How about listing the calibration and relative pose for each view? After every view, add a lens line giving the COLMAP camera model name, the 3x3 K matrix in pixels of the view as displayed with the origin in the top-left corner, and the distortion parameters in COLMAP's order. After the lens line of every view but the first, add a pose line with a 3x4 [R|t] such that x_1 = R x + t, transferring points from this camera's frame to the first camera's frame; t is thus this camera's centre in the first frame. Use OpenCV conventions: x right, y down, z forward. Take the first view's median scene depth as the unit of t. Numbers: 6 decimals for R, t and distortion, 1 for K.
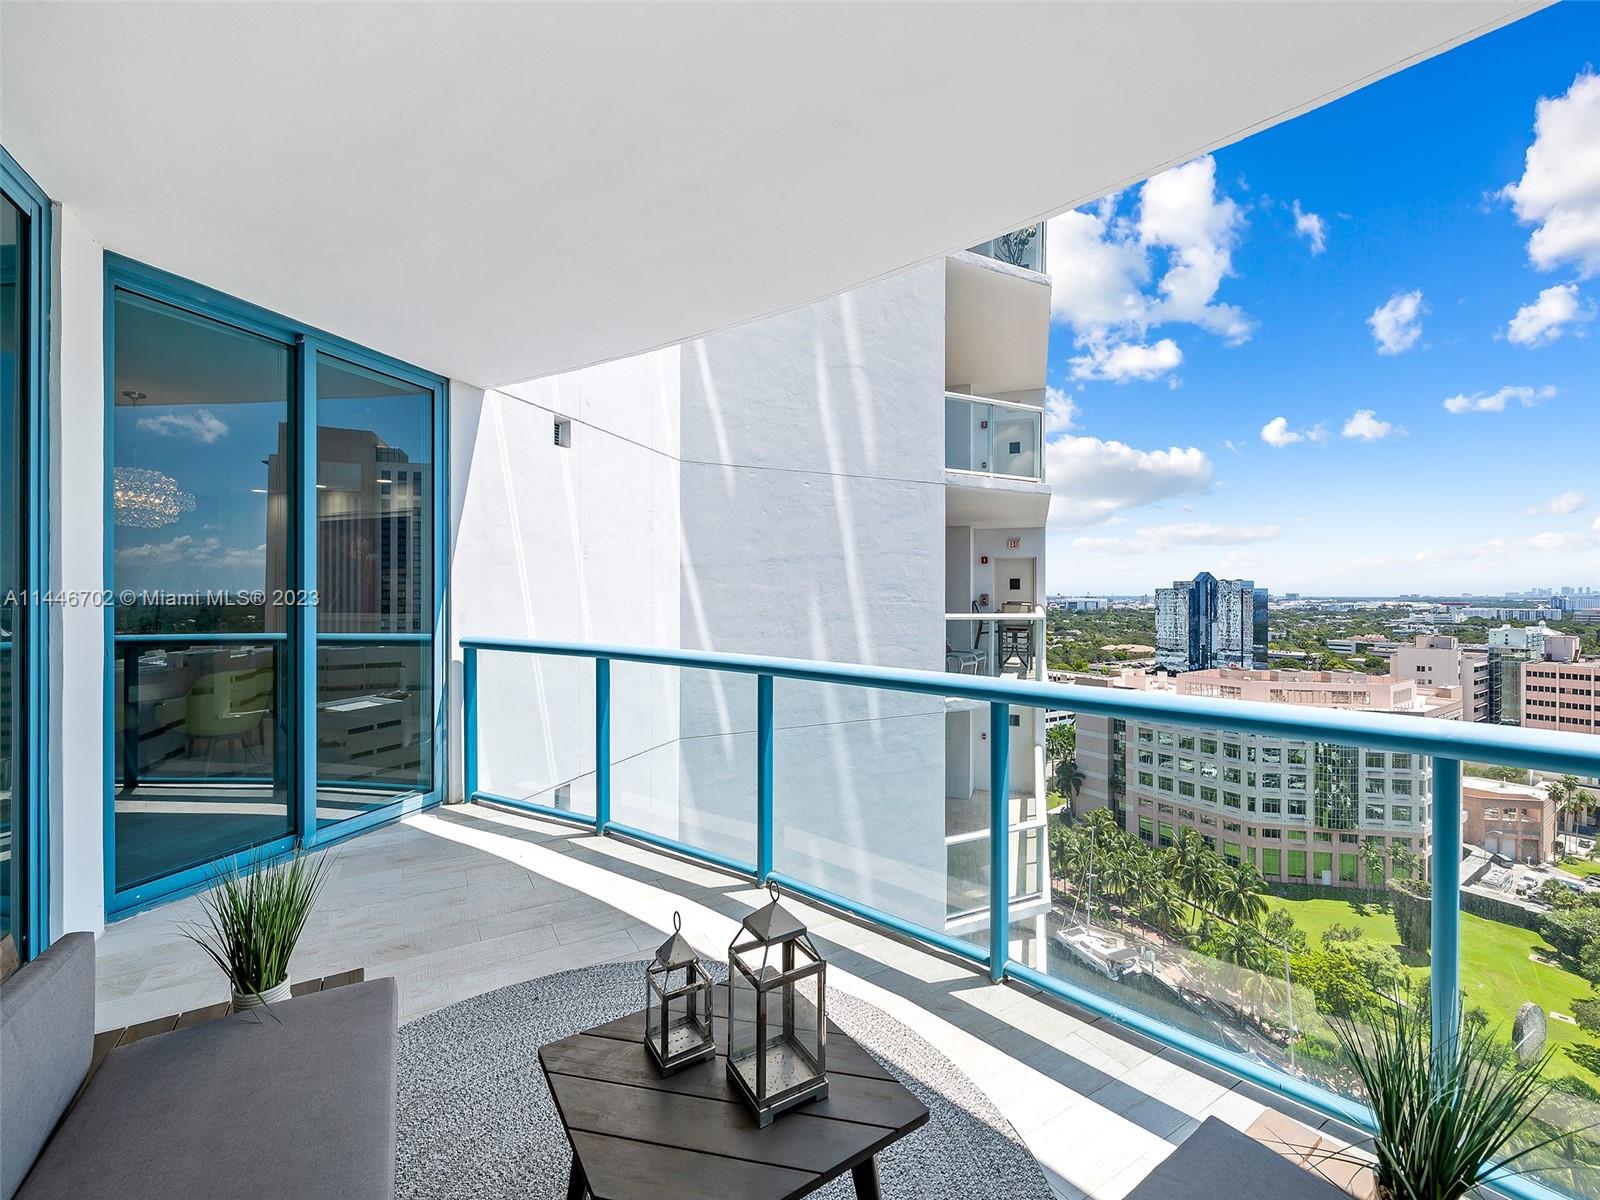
lens RADIAL K [[642.9, 0, 799.8], [0, 642.9, 594.6], [0, 0, 1]] dist [-0.000162, -0.000595]
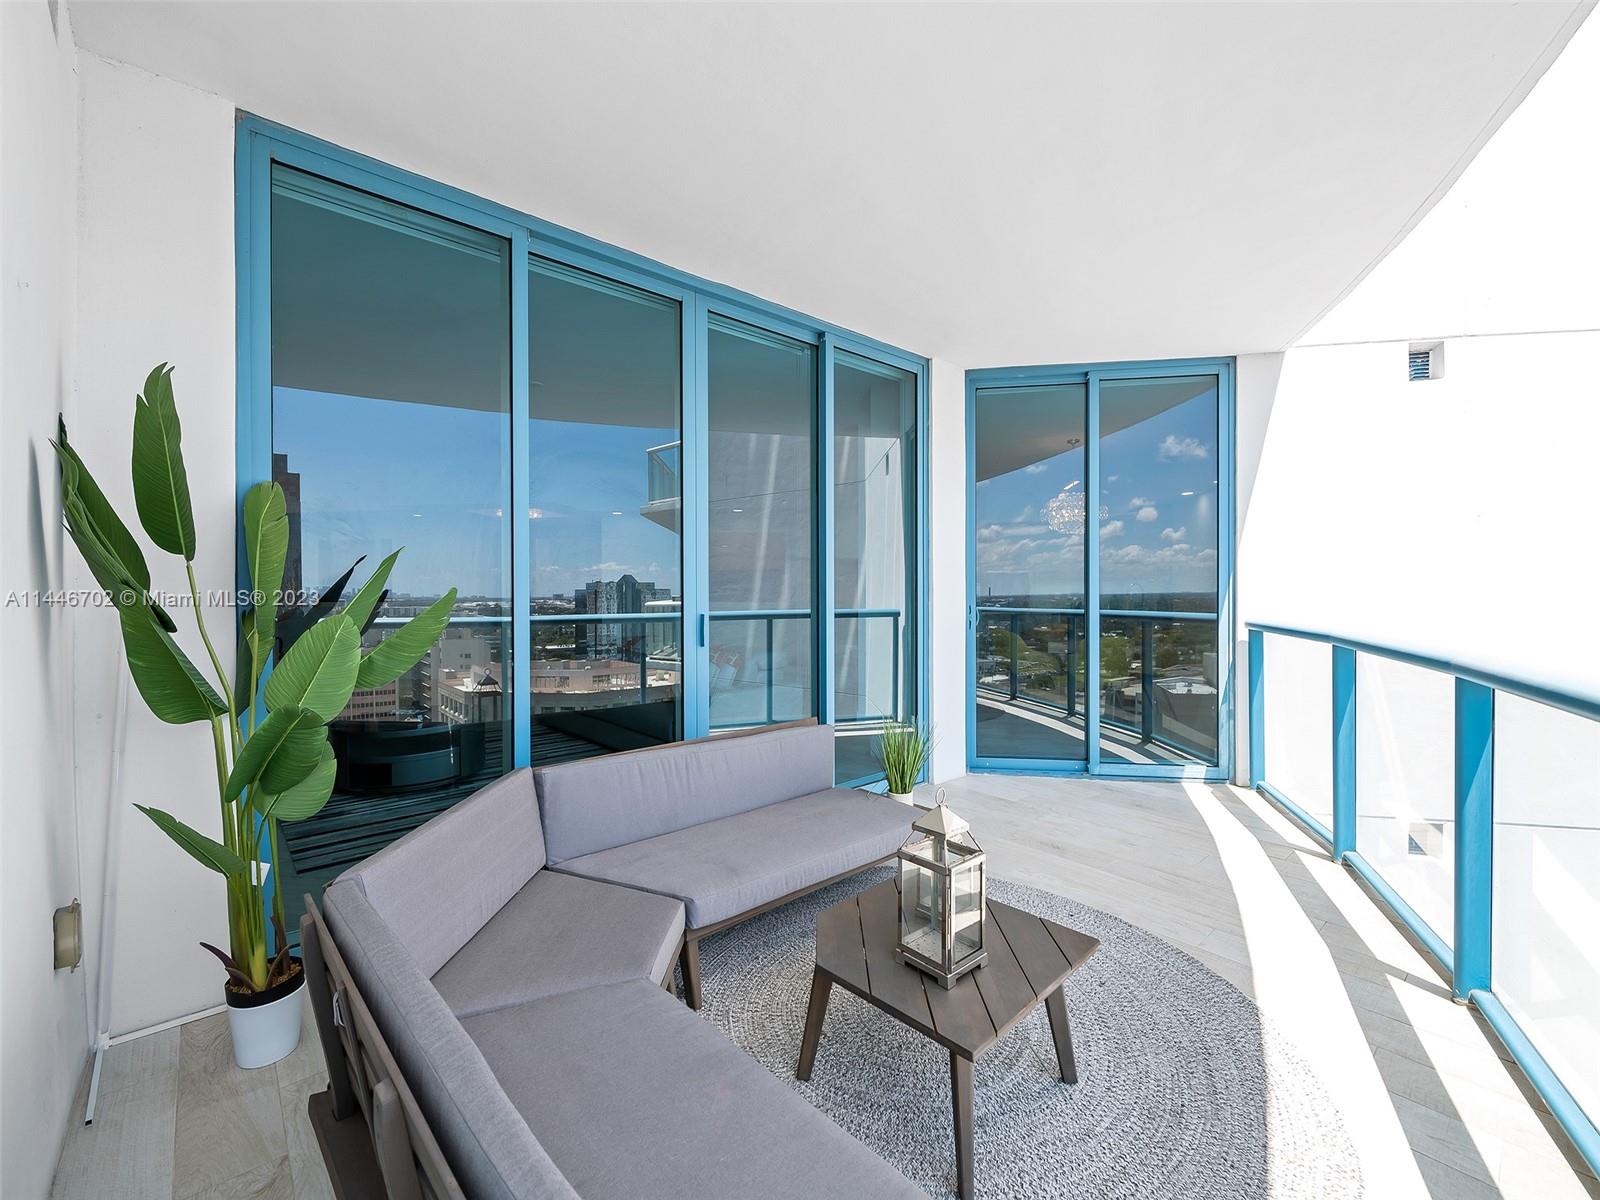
lens RADIAL K [[671.1, 0, 802.5], [0, 671.1, 594.5], [0, 0, 1]] dist [0.001169, 0.000055]
pose [[0.218421, 0.020304, -0.975643, 0.331640], [0.005891, 0.999738, 0.022124, 0.003735], [0.975837, -0.010580, 0.218244, 0.123709]]
